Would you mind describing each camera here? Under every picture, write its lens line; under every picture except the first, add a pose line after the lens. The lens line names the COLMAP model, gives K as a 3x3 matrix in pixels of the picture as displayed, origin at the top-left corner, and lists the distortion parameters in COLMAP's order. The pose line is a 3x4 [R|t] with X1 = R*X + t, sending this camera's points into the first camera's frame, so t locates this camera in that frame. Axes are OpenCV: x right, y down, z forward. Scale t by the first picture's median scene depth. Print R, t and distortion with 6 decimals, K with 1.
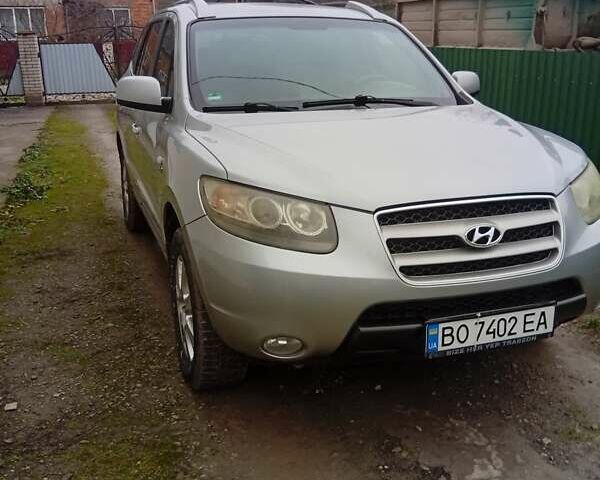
lens RADIAL K [[646.1, 0, 300.0], [0, 646.1, 240.0], [0, 0, 1]] dist [0.104618, -0.274780]
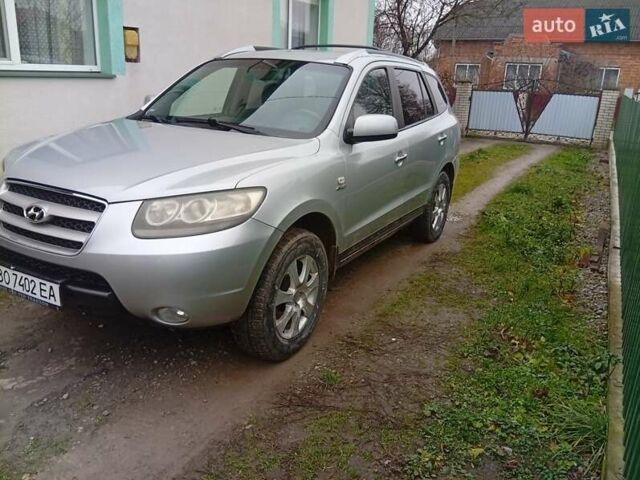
lens RADIAL K [[516.7, 0, 320.9], [0, 516.7, 235.9], [0, 0, 1]] dist [0.073292, -0.170709]
pose [[0.674457, 0.245286, -0.696378, 1.377525], [-0.264073, 0.960949, 0.082715, -0.198180], [0.689473, 0.128107, 0.712893, 0.632713]]
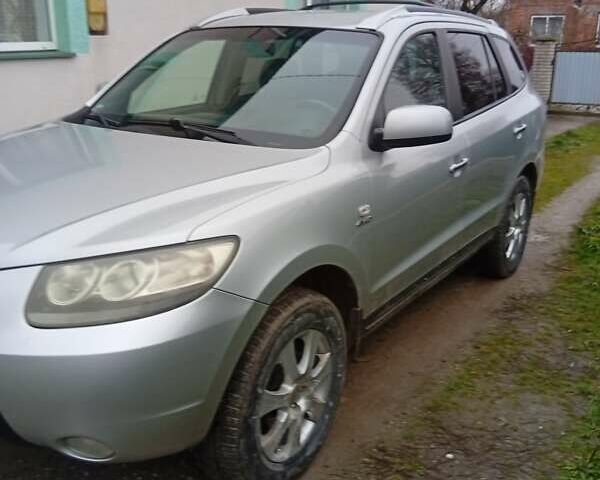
lens RADIAL K [[646.1, 0, 300.0], [0, 646.1, 240.0], [0, 0, 1]] dist [0.104618, -0.274780]
pose [[0.611702, 0.237792, -0.754504, 1.223330], [-0.243729, 0.964009, 0.106221, -0.277250], [0.752607, 0.118919, 0.647643, 0.812414]]
